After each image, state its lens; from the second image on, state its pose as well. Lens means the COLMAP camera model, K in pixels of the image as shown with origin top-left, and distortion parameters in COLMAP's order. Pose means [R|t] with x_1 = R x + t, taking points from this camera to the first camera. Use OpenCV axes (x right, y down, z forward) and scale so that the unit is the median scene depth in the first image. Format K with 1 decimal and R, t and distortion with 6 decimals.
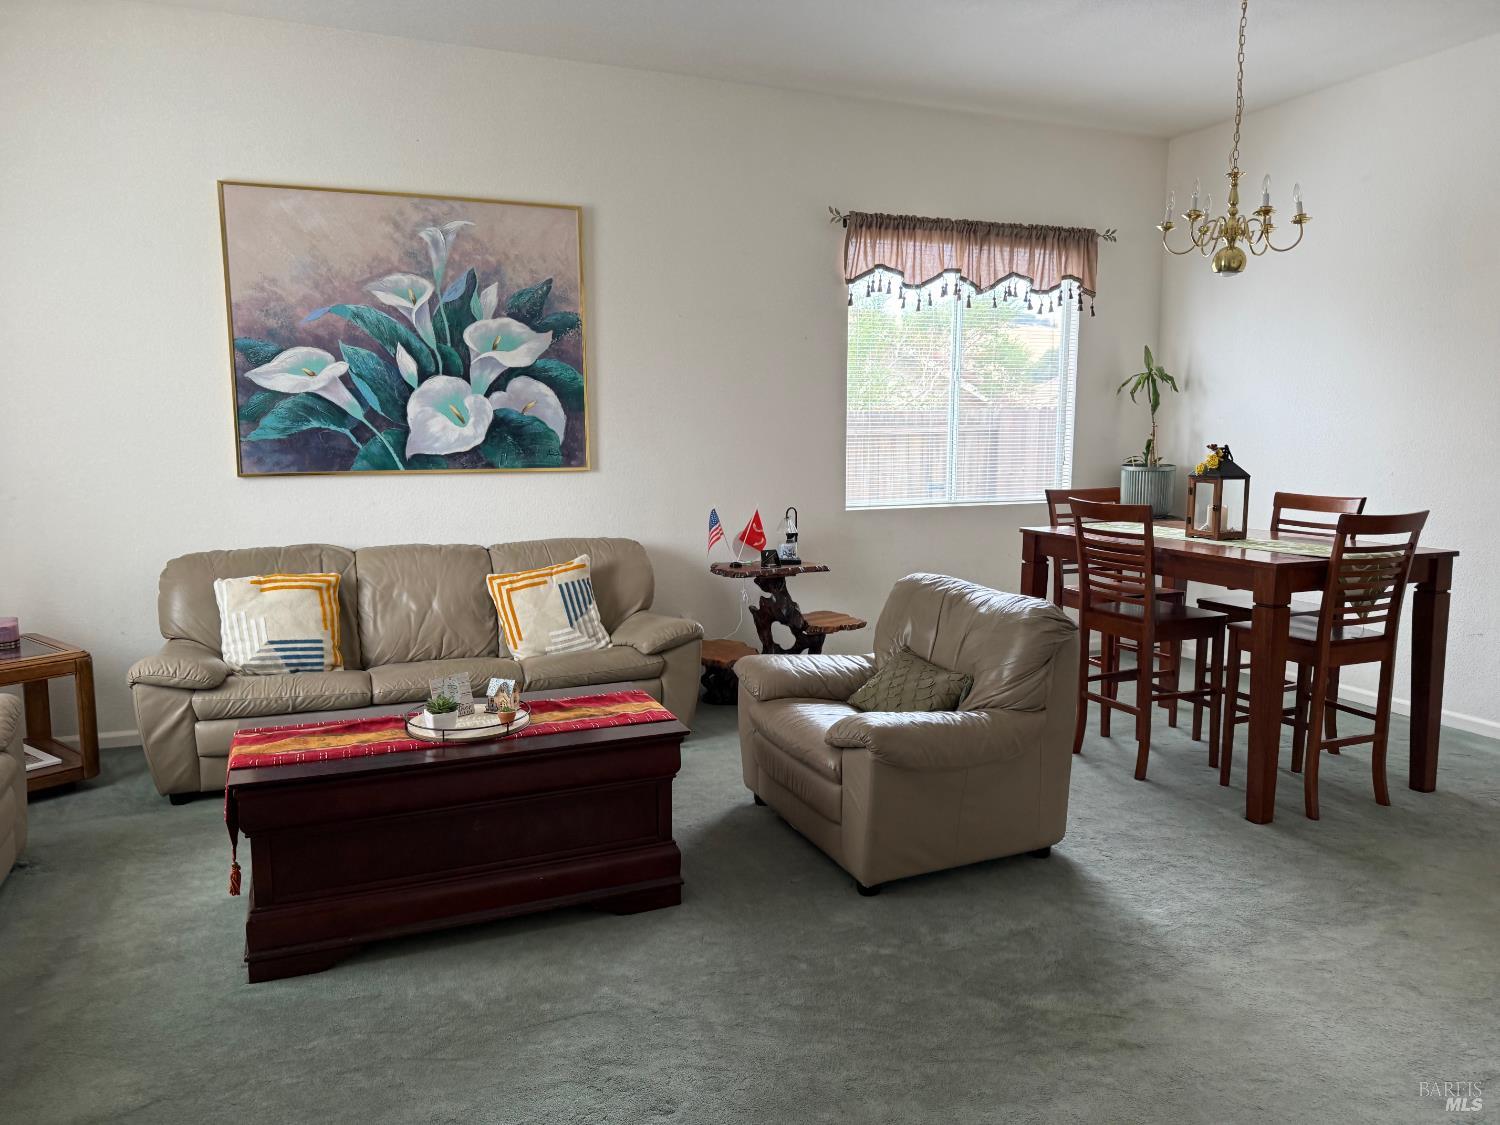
lens RADIAL K [[1063.9, 0, 762.5], [0, 1063.9, 558.6], [0, 0, 1]] dist [0.013619, -0.006001]
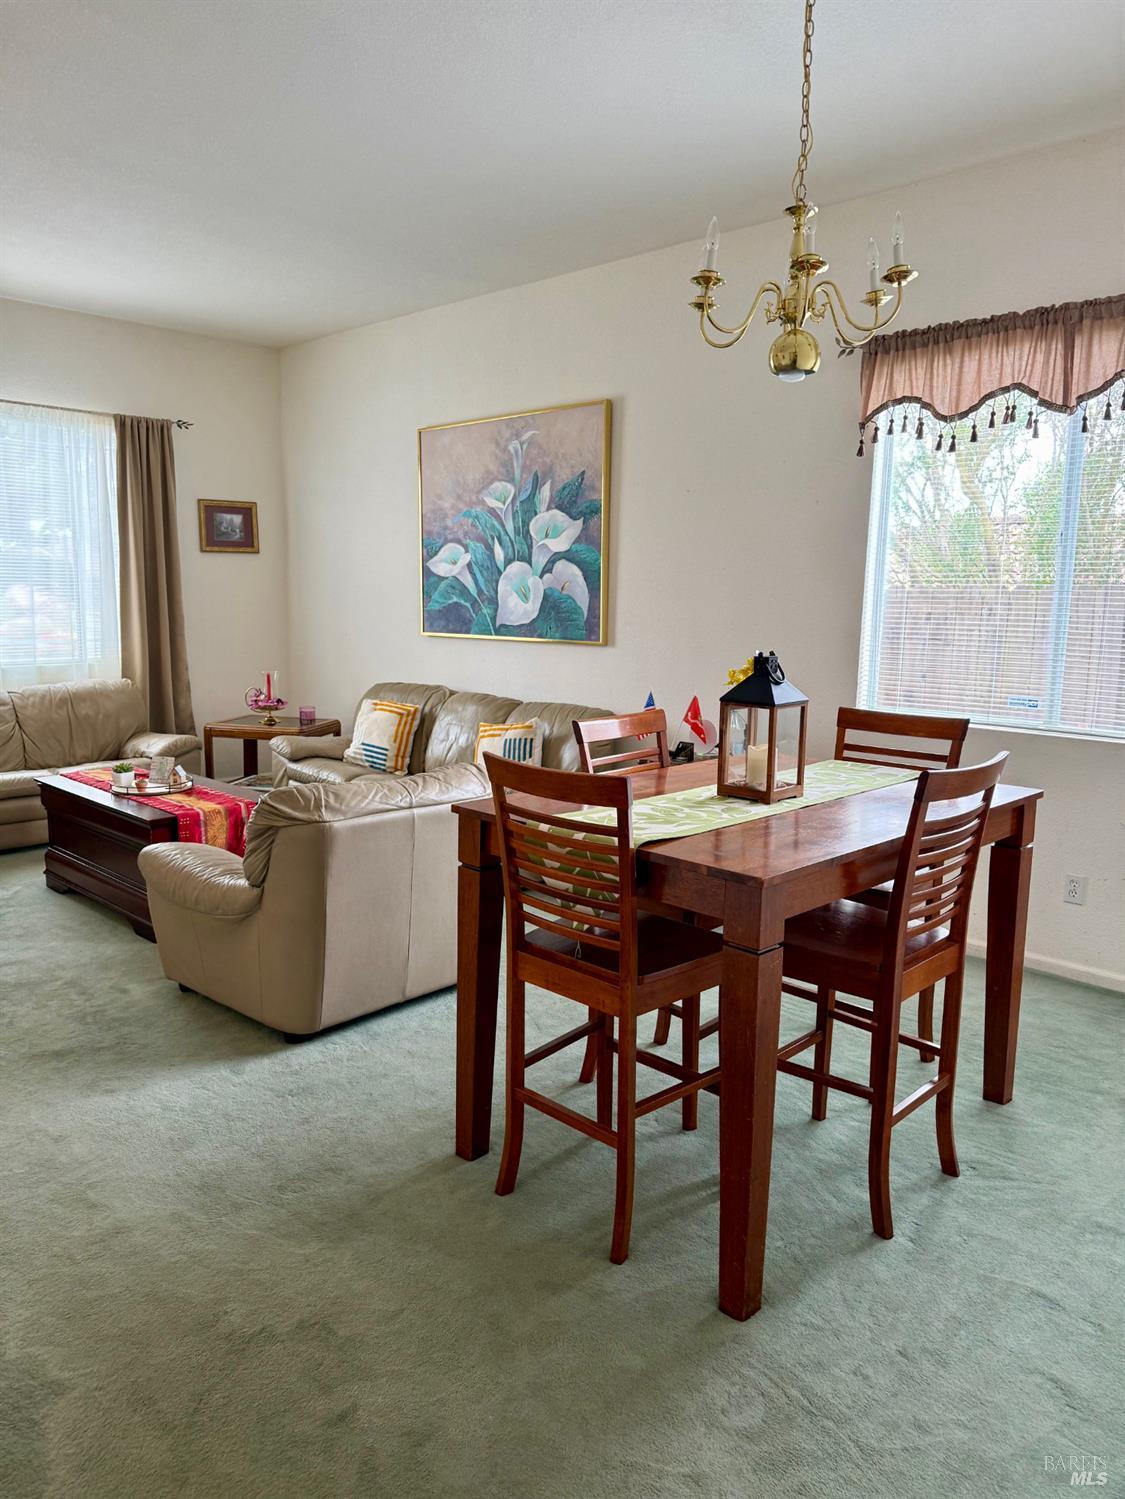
lens RADIAL K [[1063.2, 0, 574.6], [0, 1063.2, 754.8], [0, 0, 1]] dist [0.013619, -0.006001]
pose [[0.373741, 0.151695, -0.915045, 0.878153], [-0.126404, 0.985662, 0.111773, -0.096085], [0.918880, 0.073891, 0.387557, 0.597198]]
